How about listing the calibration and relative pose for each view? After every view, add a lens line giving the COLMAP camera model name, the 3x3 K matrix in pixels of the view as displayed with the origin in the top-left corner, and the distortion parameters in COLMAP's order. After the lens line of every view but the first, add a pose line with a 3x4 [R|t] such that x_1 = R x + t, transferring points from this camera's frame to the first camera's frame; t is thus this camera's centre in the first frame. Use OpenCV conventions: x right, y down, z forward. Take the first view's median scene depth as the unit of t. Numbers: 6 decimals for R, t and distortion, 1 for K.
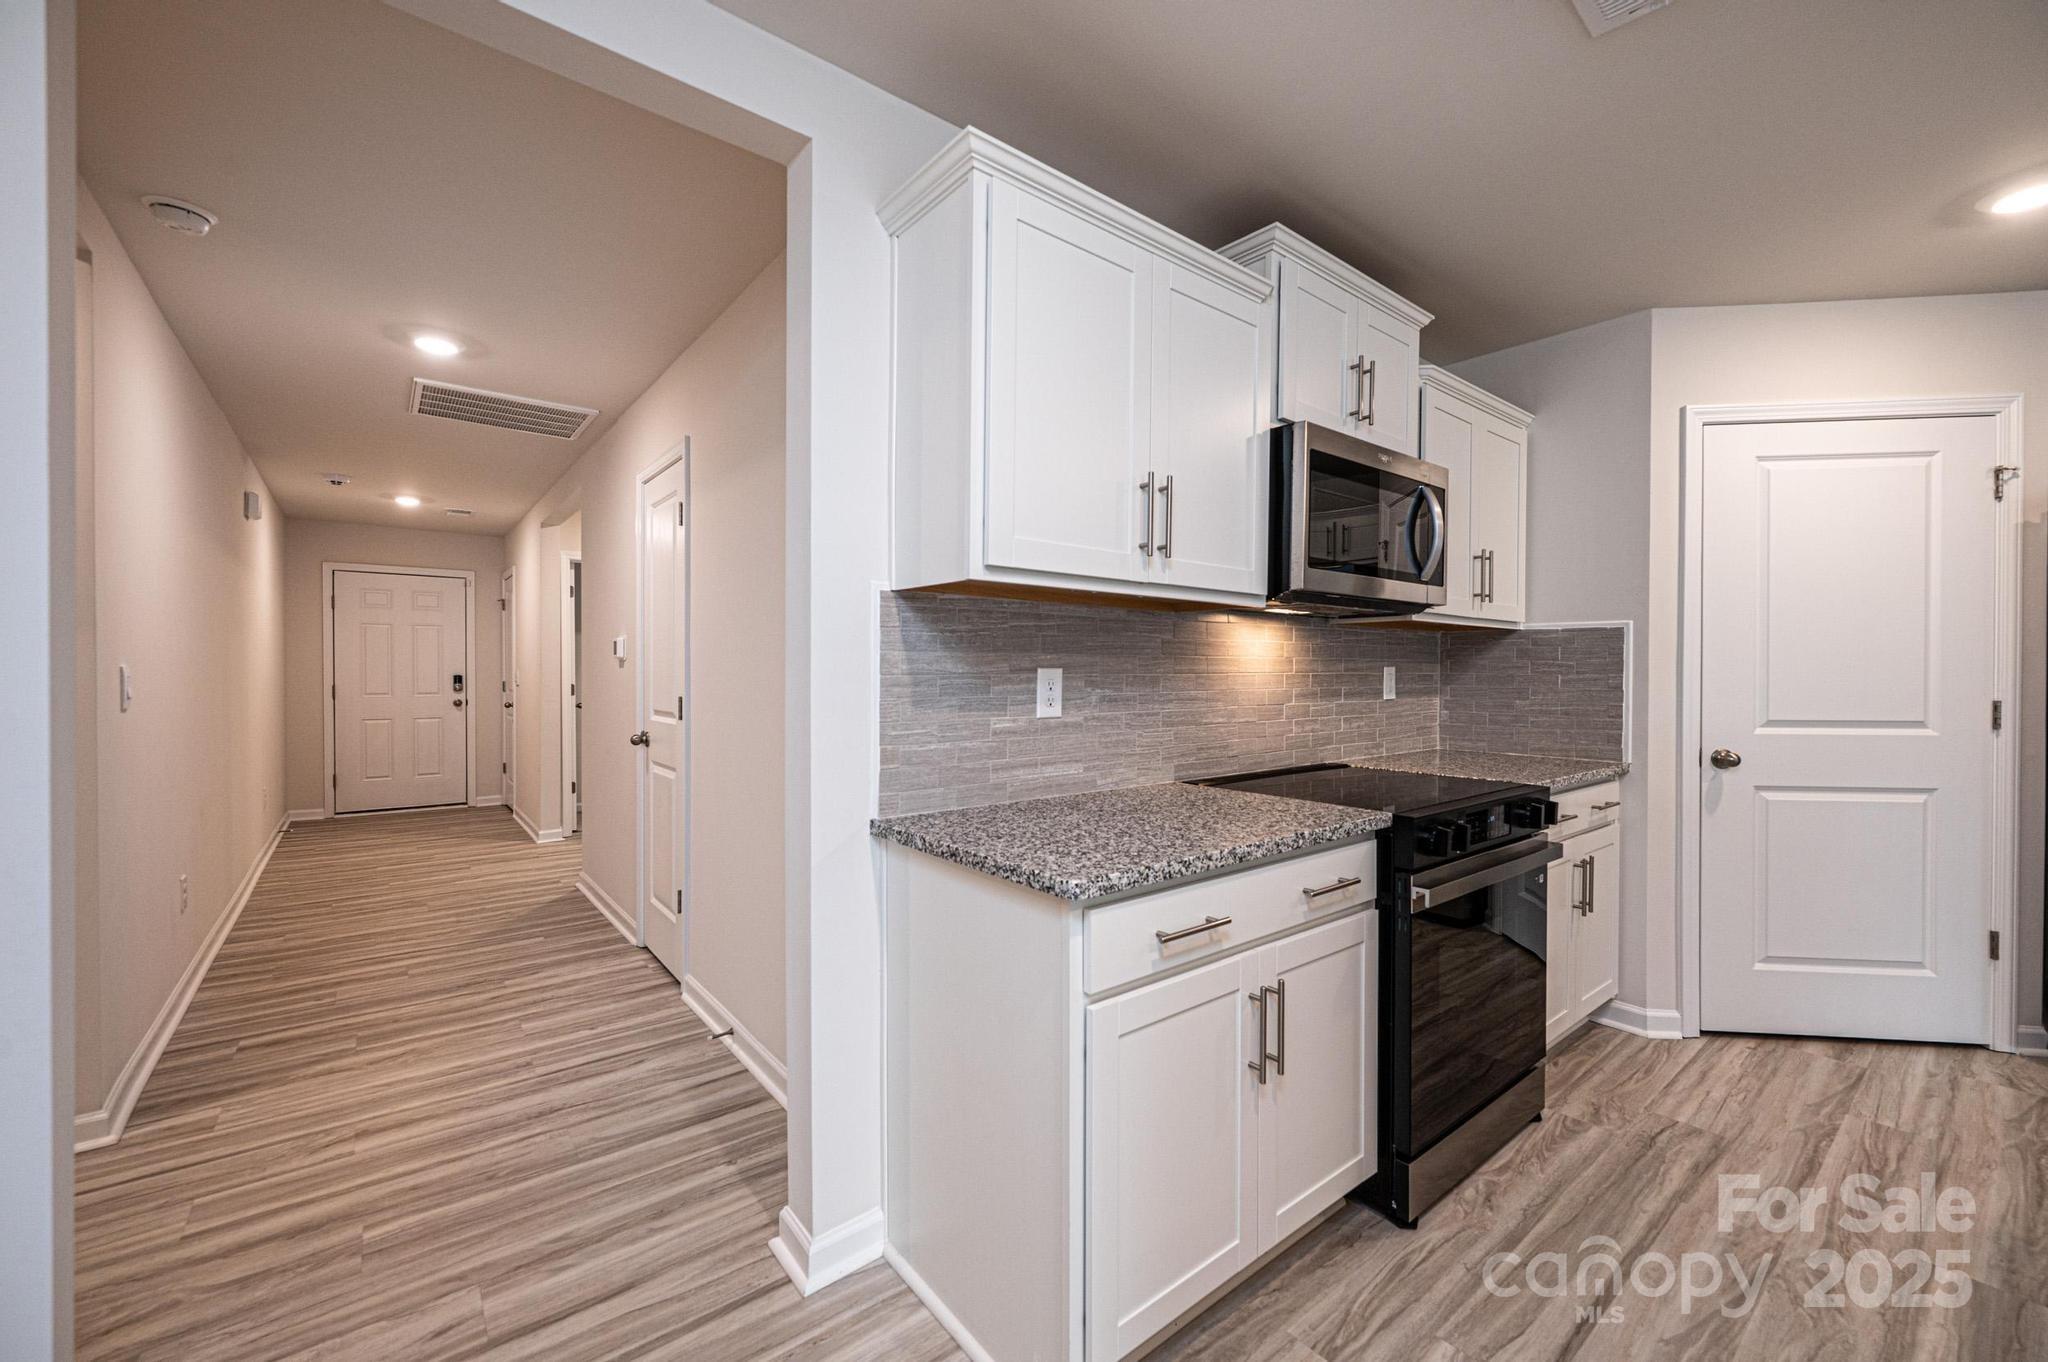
lens RADIAL K [[811.2, 0, 1024.0], [0, 811.2, 681.0], [0, 0, 1]] dist [-0.000775, -0.000454]
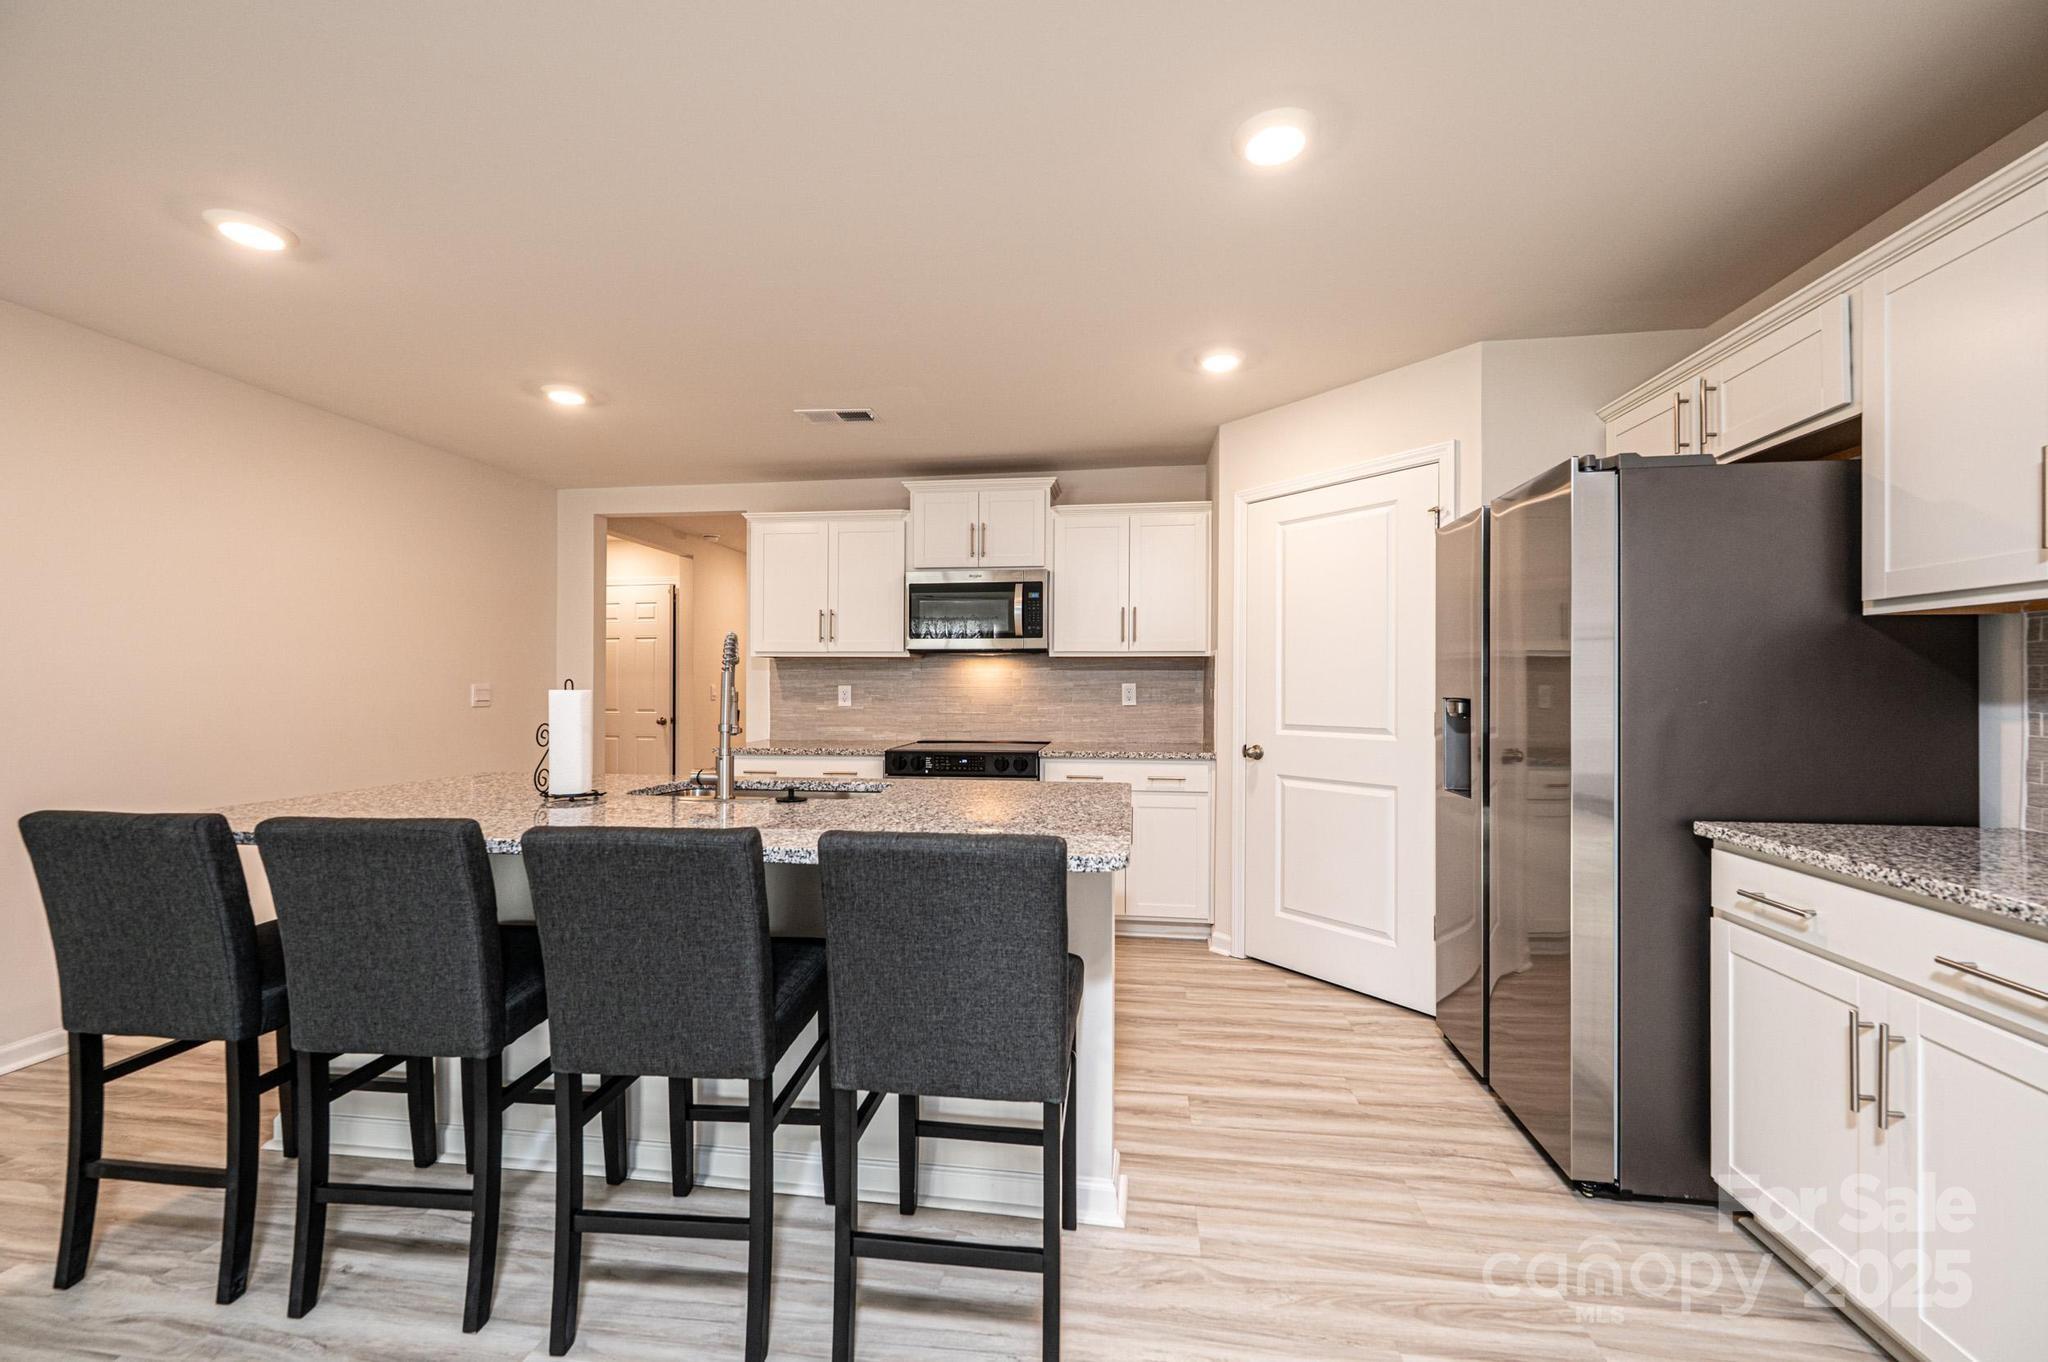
lens RADIAL K [[811.2, 0, 1024.0], [0, 811.2, 681.0], [0, 0, 1]] dist [-0.000775, -0.000454]
pose [[0.692033, -0.005698, -0.721844, 1.681567], [-0.007712, 0.999853, -0.015286, 0.002333], [0.721825, 0.016145, 0.691887, -0.216278]]
